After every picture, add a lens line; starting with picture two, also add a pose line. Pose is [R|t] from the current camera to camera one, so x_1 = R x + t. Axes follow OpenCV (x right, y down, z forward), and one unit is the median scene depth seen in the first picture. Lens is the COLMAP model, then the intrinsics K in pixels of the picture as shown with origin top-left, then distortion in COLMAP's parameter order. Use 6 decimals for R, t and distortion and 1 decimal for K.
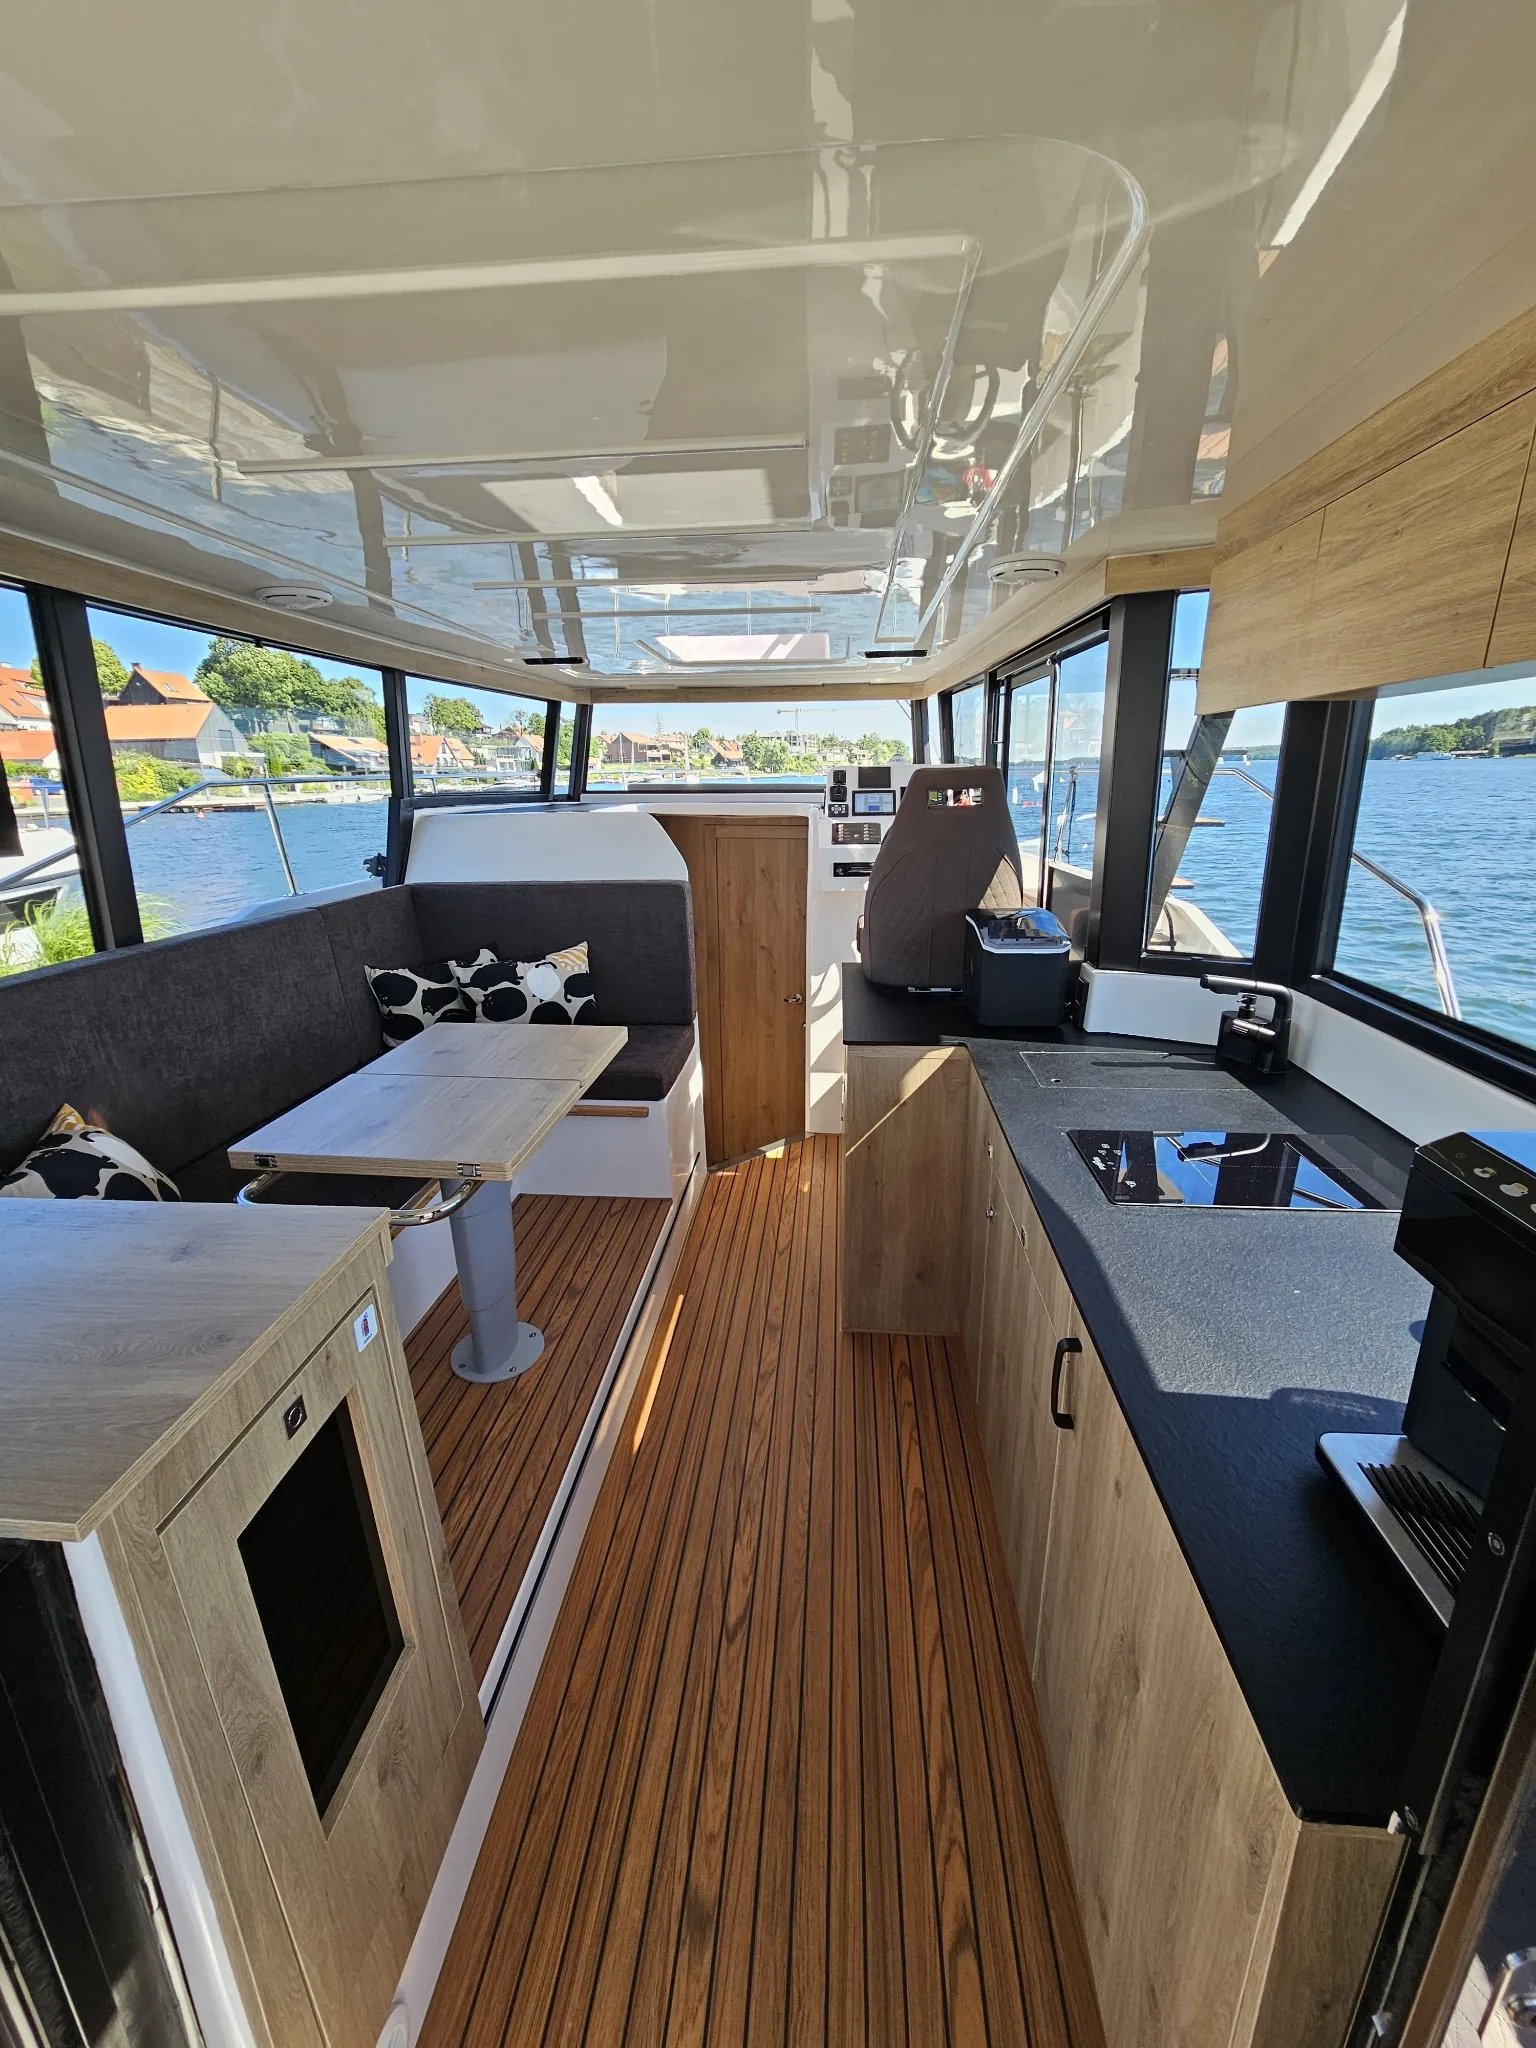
lens RADIAL K [[833.8, 0, 762.0], [0, 833.8, 1012.5], [0, 0, 1]] dist [-0.002586, 0.001298]
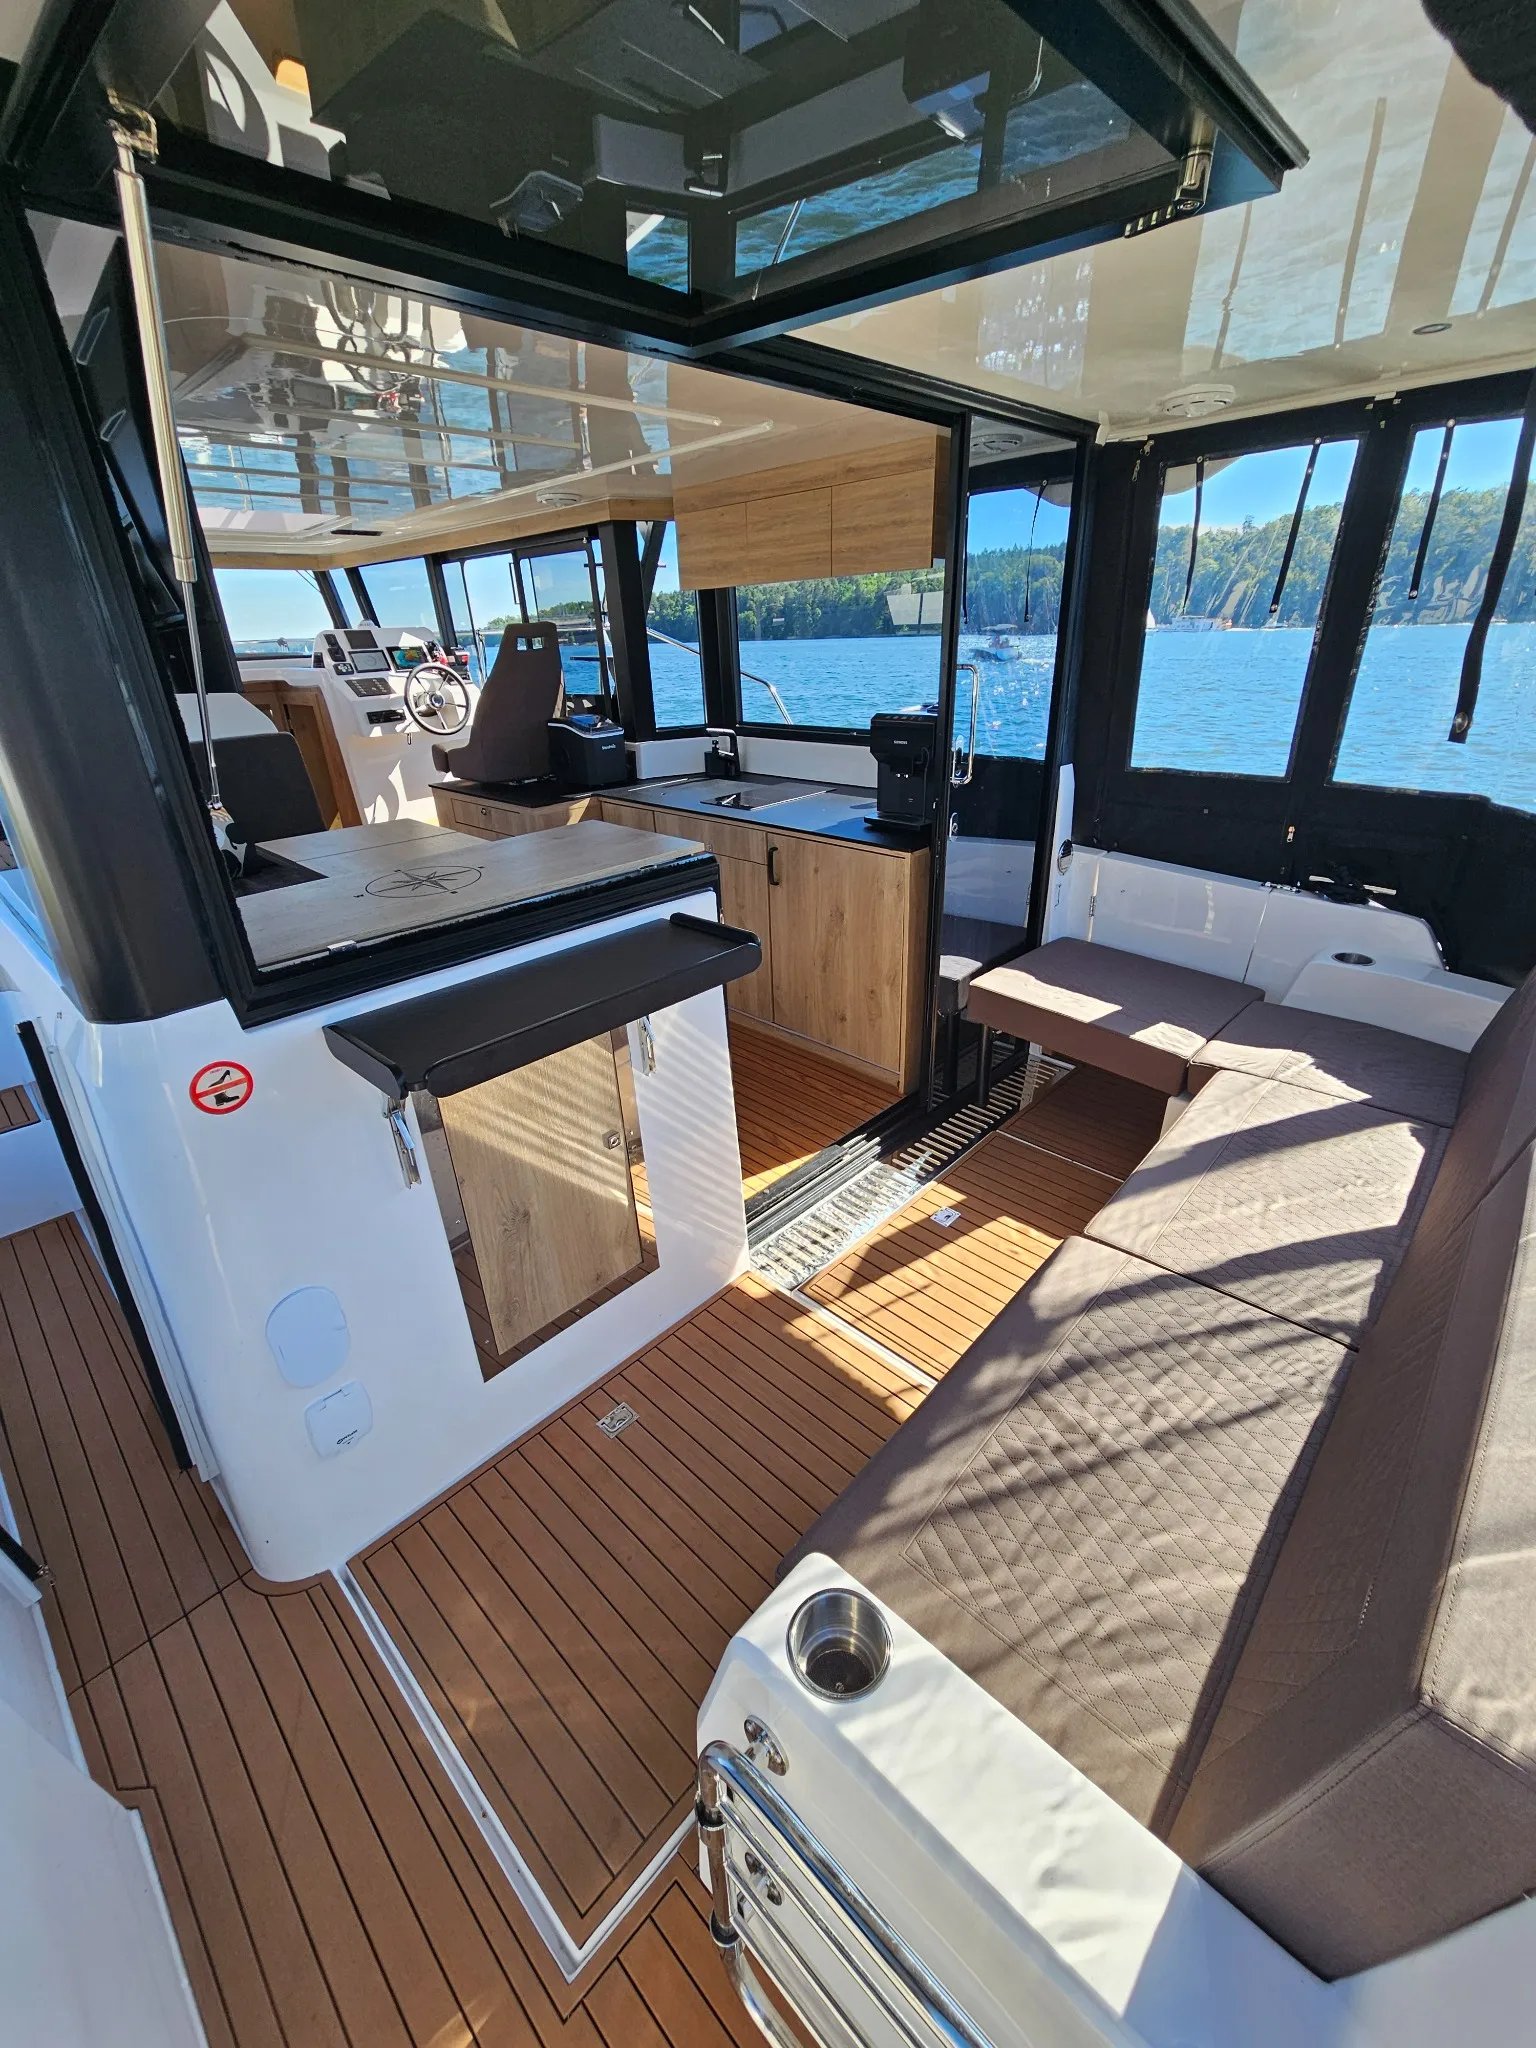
lens RADIAL K [[833.8, 0, 761.7], [0, 833.8, 1018.3], [0, 0, 1]] dist [-0.002586, 0.001298]
pose [[0.628678, -0.336341, 0.701170, -0.794103], [0.241216, 0.941502, 0.235348, 0.135090], [-0.739310, 0.021175, 0.673032, -0.343065]]
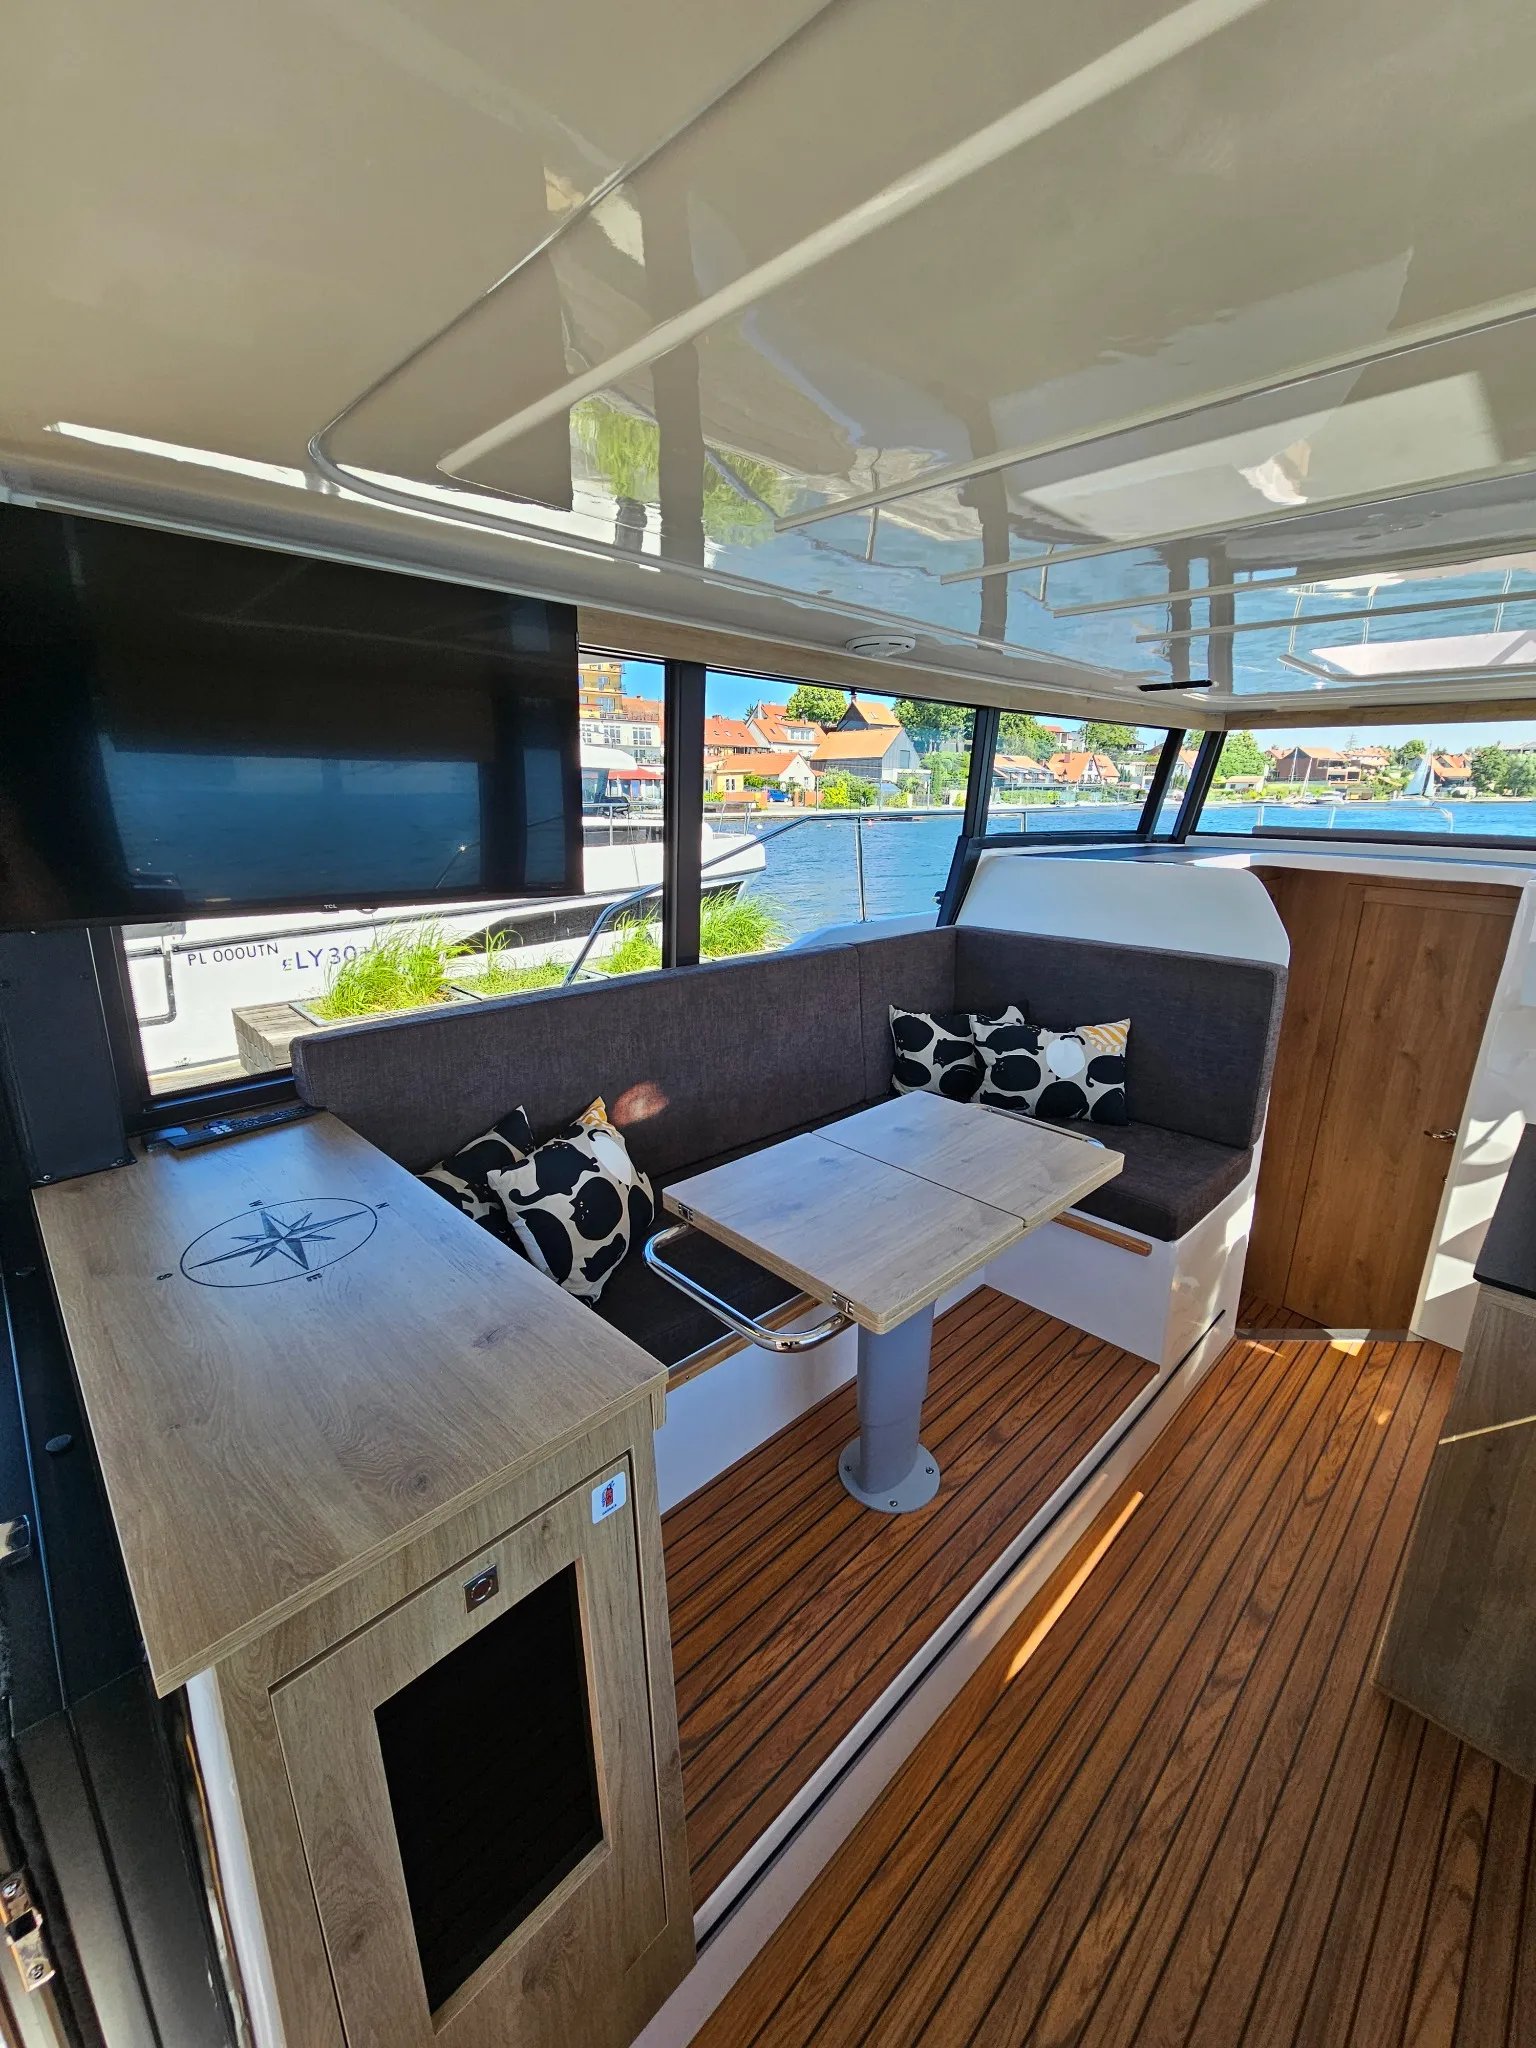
lens RADIAL K [[833.8, 0, 771.0], [0, 833.8, 1017.9], [0, 0, 1]] dist [-0.002586, 0.001298]
pose [[0.763691, 0.185040, -0.618495, 0.042117], [-0.192815, 0.979691, 0.055022, -0.079302], [0.616115, 0.077236, 0.783860, 0.150536]]
